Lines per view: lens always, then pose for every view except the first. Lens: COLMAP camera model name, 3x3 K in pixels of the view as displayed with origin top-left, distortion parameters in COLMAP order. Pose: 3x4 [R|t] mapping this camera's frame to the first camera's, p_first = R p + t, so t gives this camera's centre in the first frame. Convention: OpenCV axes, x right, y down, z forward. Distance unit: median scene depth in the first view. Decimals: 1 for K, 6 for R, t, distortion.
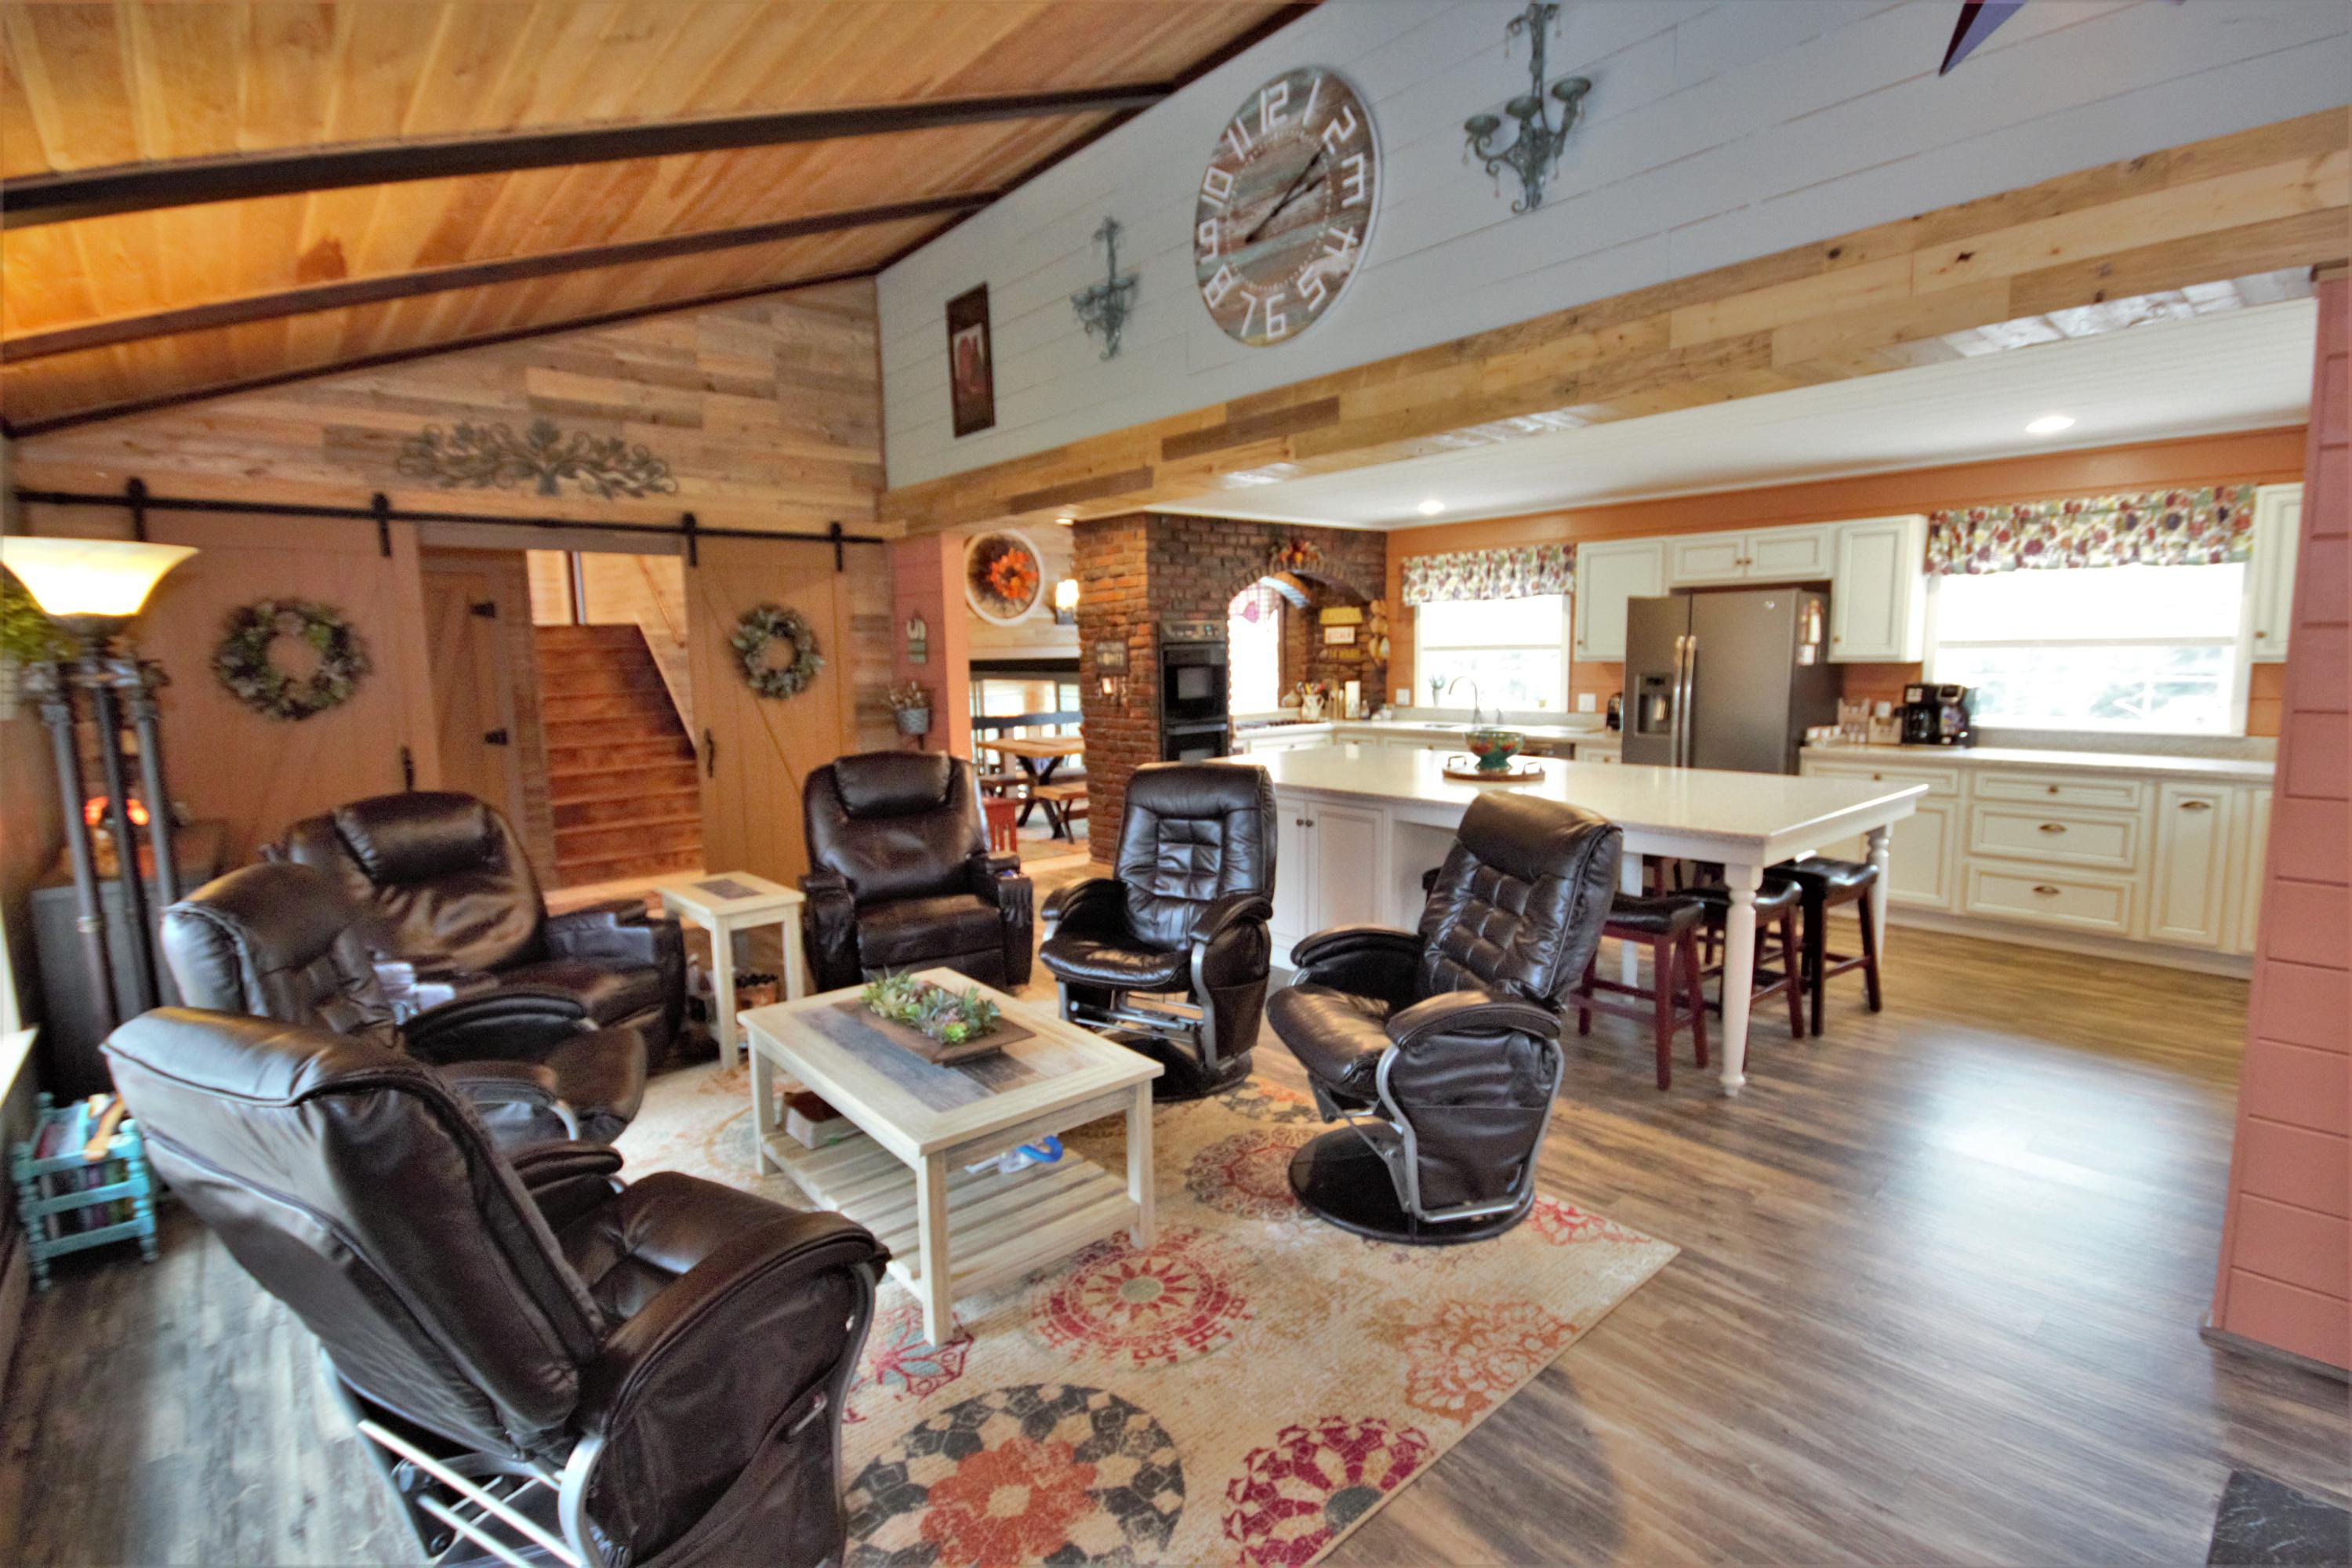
lens RADIAL K [[1081.0, 0, 1184.6], [0, 1081.0, 782.8], [0, 0, 1]] dist [0.005989, -0.009203]
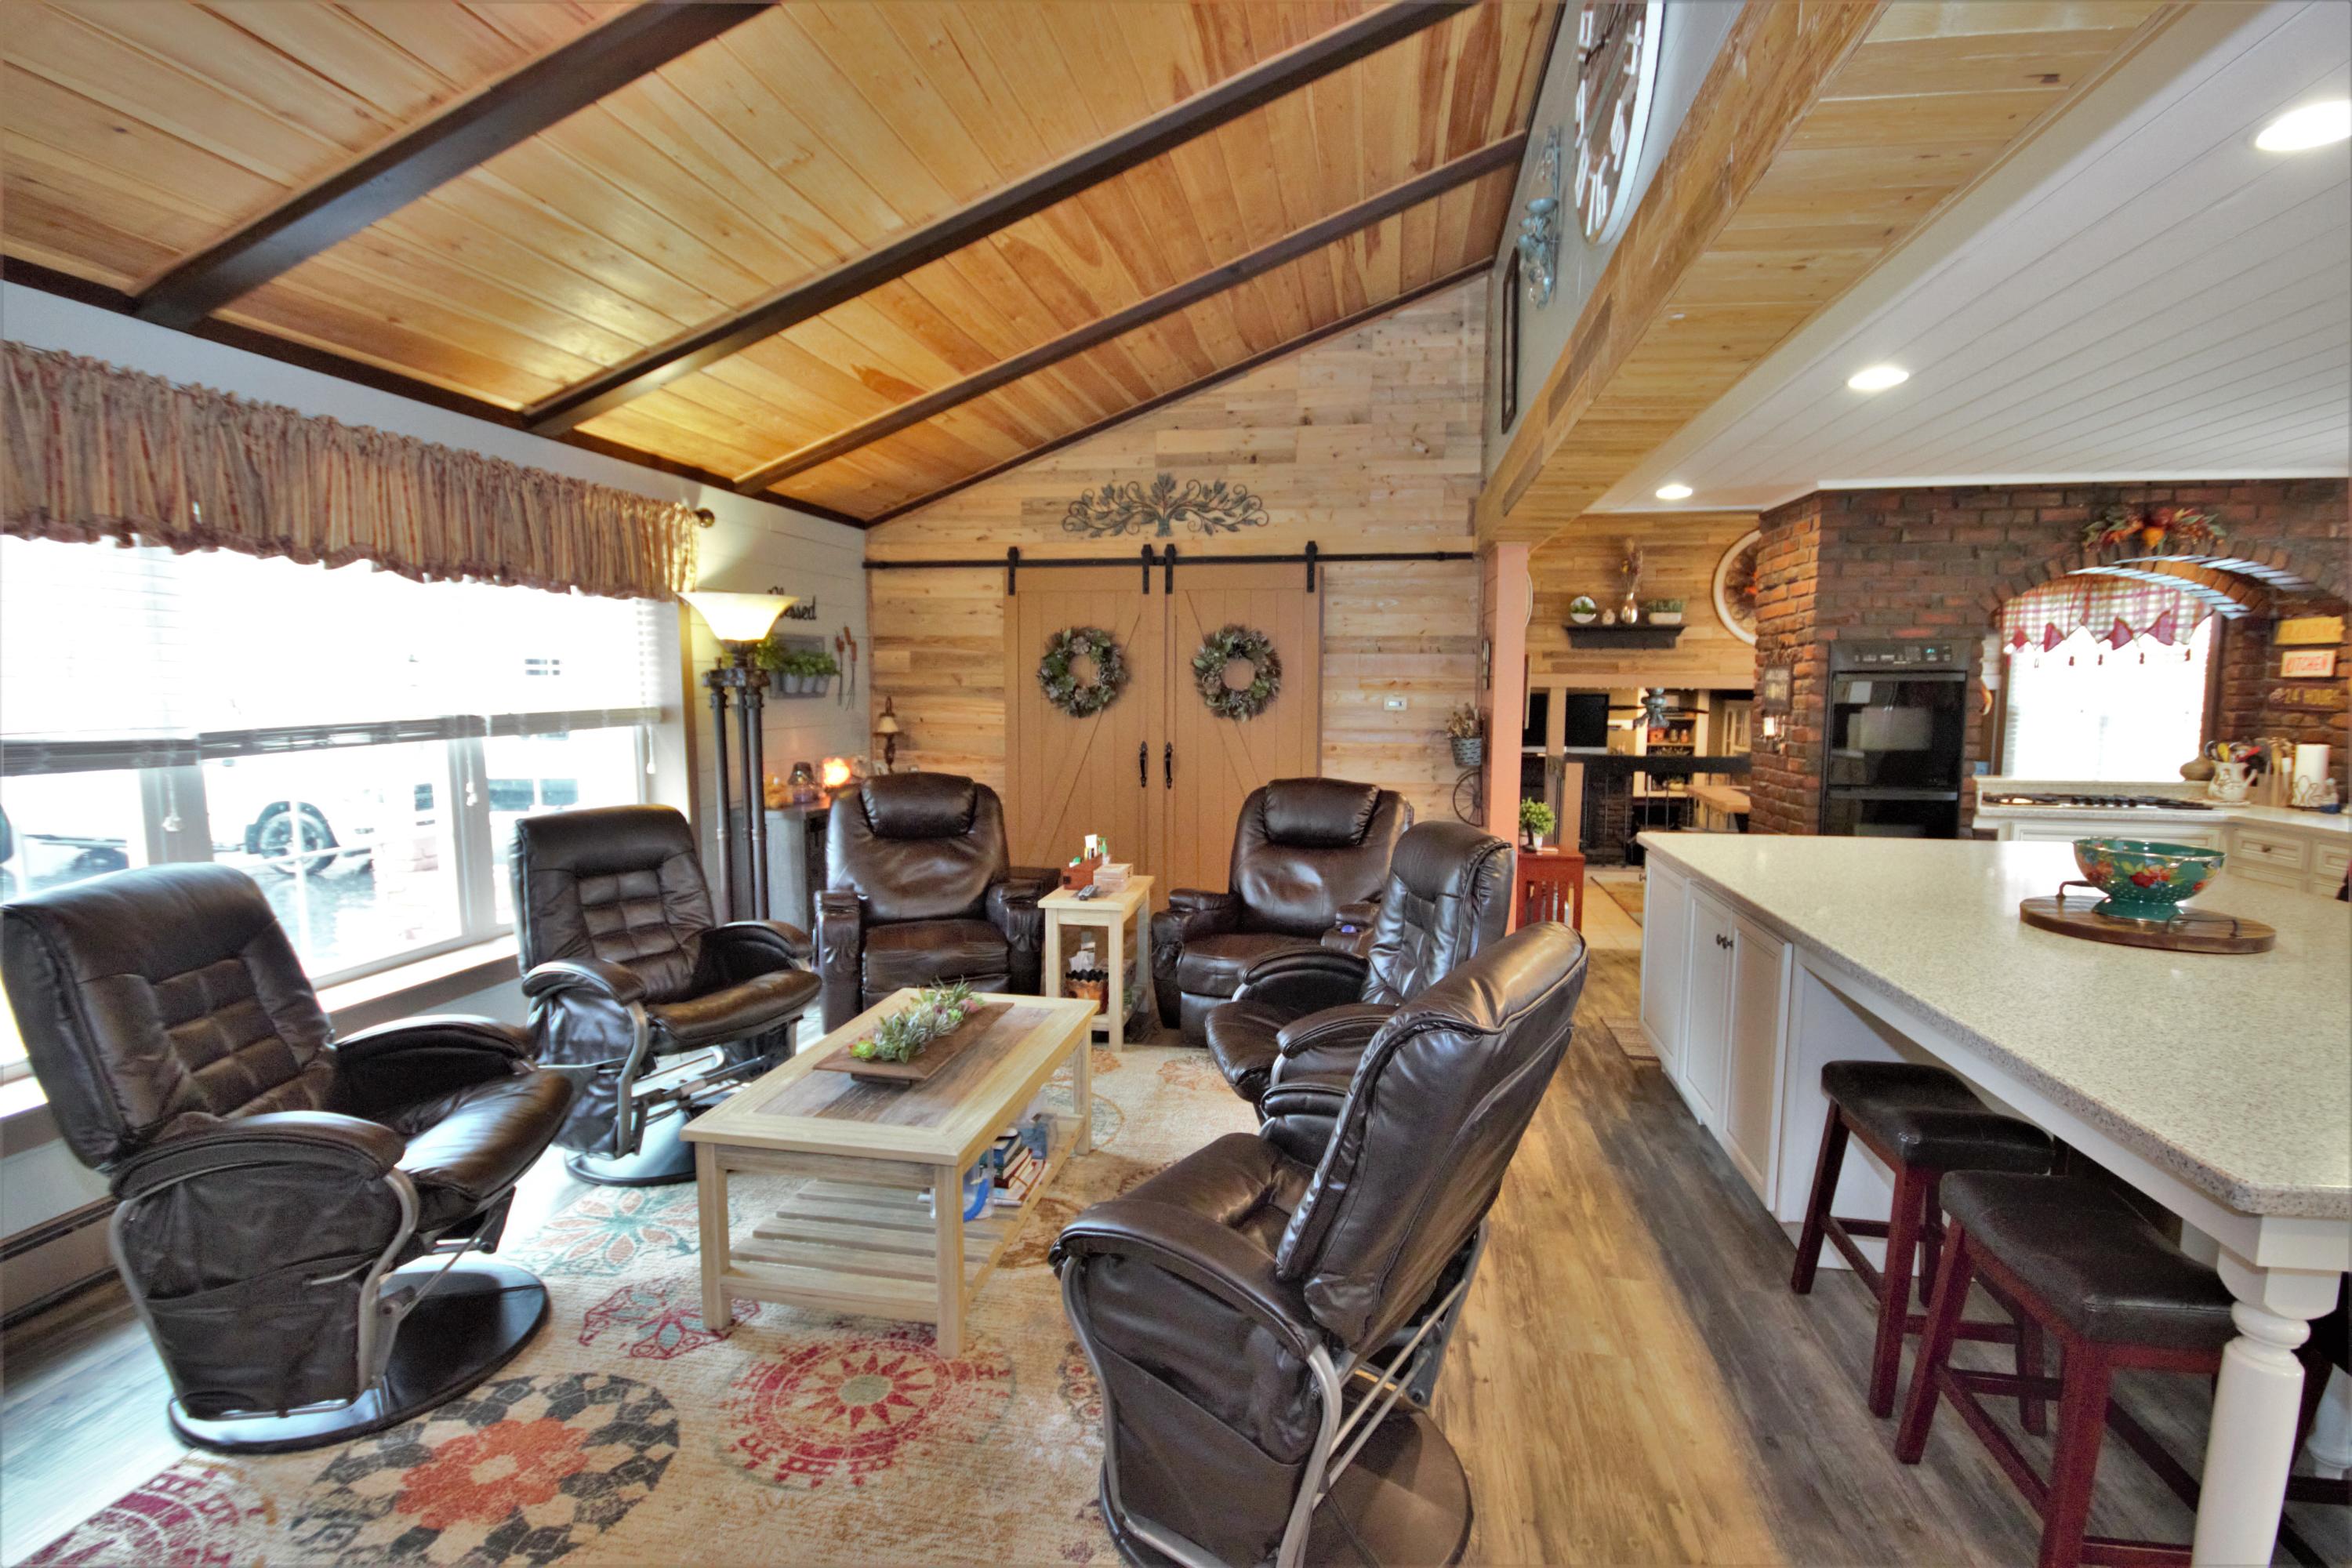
lens RADIAL K [[1081.0, 0, 1190.2], [0, 1081.0, 786.3], [0, 0, 1]] dist [0.005989, -0.009203]
pose [[0.630157, 0.098217, -0.770231, 0.350912], [-0.111500, 0.993133, 0.035418, -0.039407], [0.768420, 0.063562, 0.636781, 0.279025]]
